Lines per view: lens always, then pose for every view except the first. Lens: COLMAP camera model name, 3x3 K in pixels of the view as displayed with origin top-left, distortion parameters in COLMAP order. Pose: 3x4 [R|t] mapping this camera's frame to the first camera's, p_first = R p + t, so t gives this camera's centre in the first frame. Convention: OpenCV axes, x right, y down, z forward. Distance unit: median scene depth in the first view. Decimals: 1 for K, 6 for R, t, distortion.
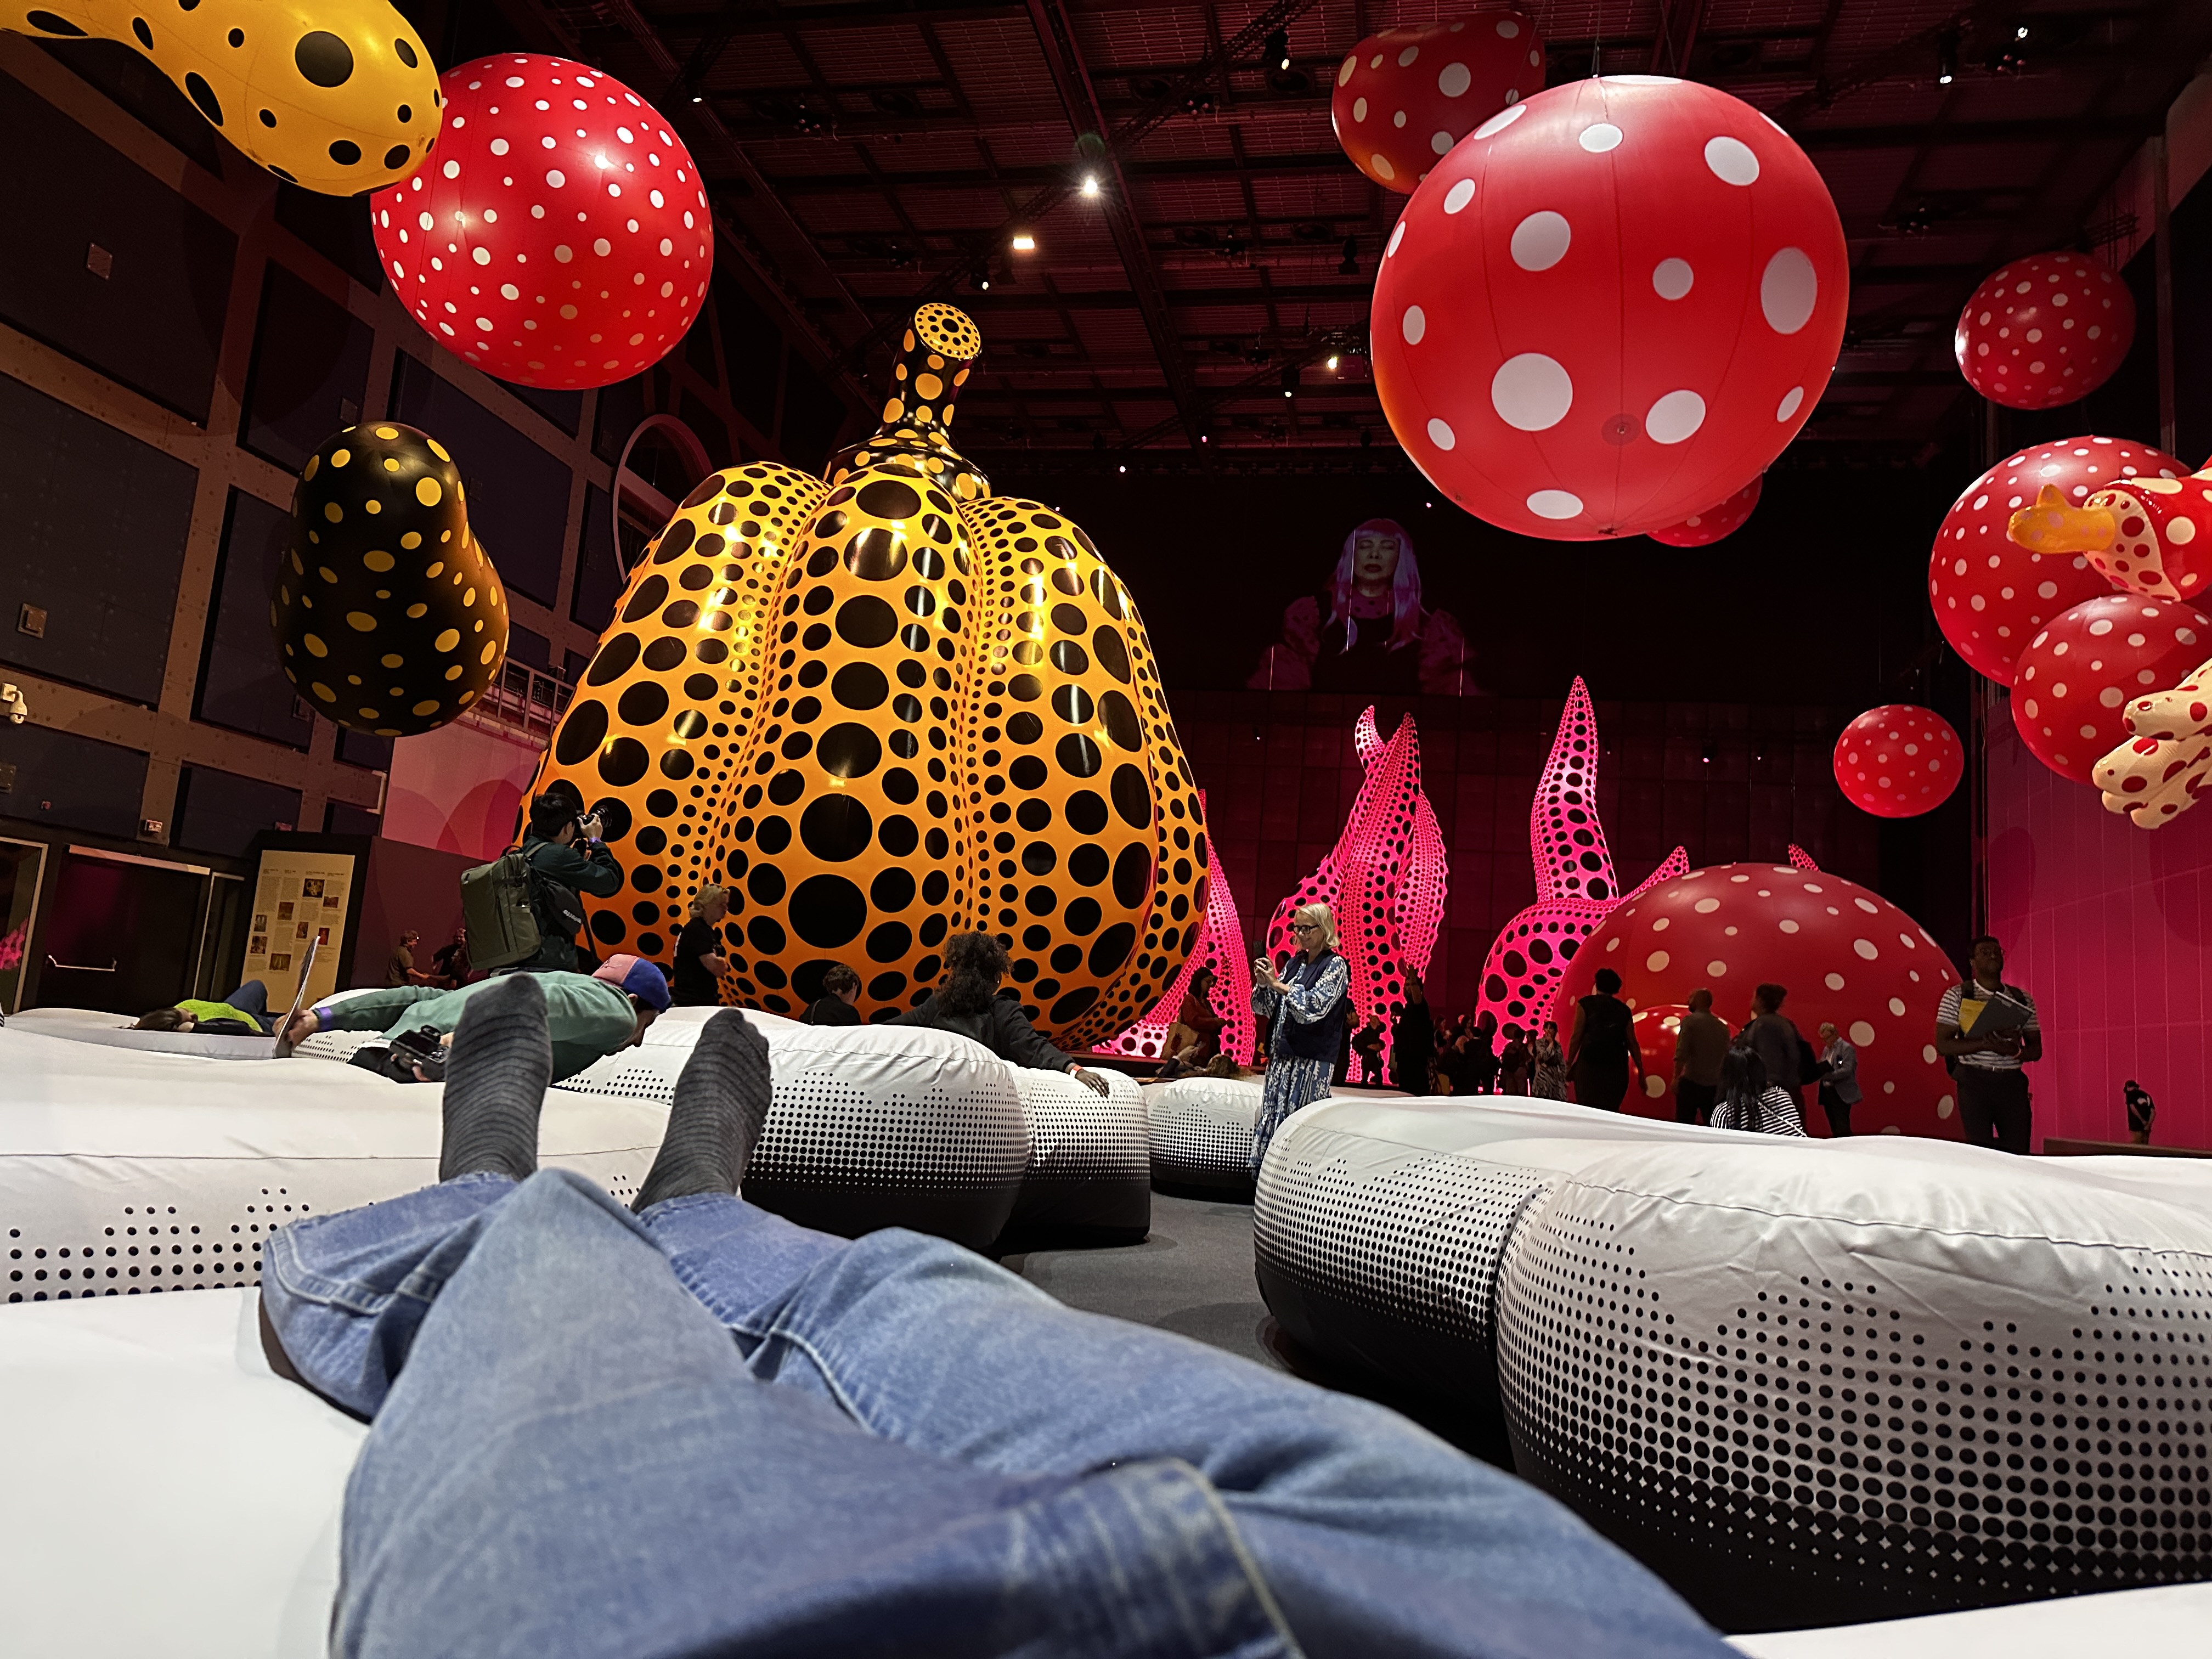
lens RADIAL K [[1540.4, 0, 1116.2], [0, 1540.4, 839.8], [0, 0, 1]] dist [0.041913, -0.051224]
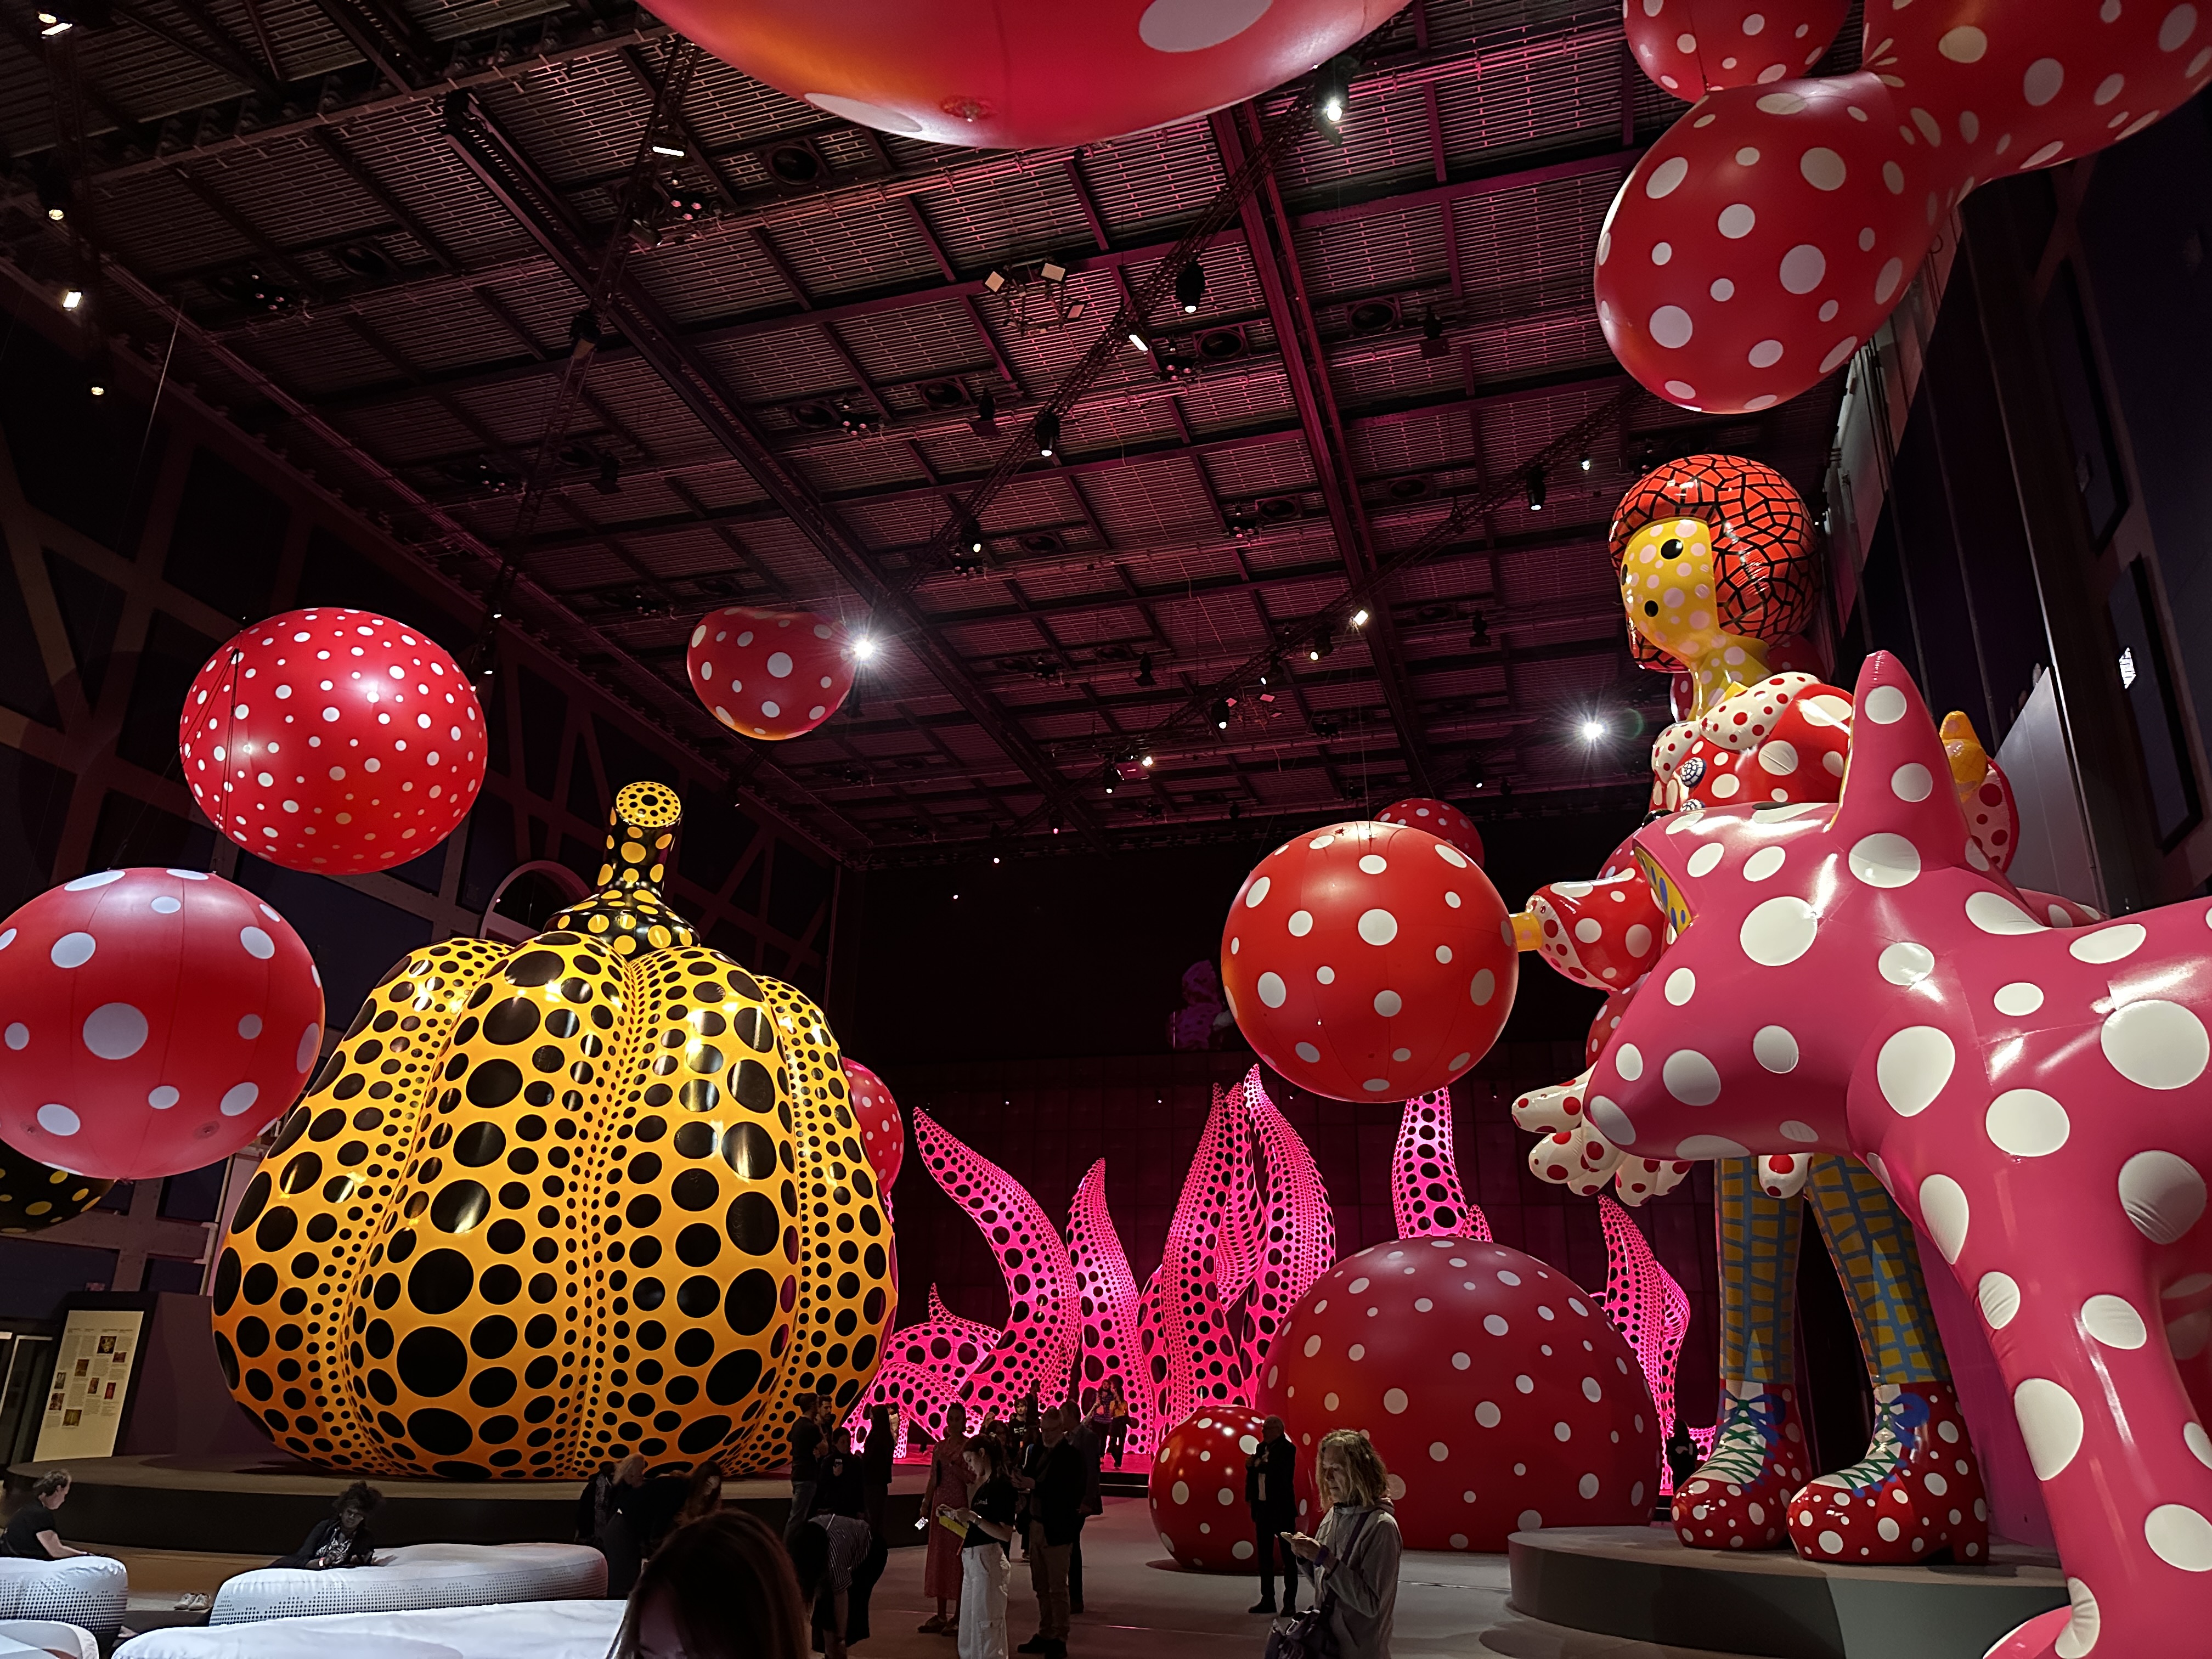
lens RADIAL K [[1540.4, 0, 1116.8], [0, 1540.4, 807.9], [0, 0, 1]] dist [0.041913, -0.051224]
pose [[0.993844, -0.083986, -0.072257, 0.320725], [0.064818, 0.969692, -0.235575, -0.034234], [0.089852, 0.229442, 0.969166, -0.079864]]
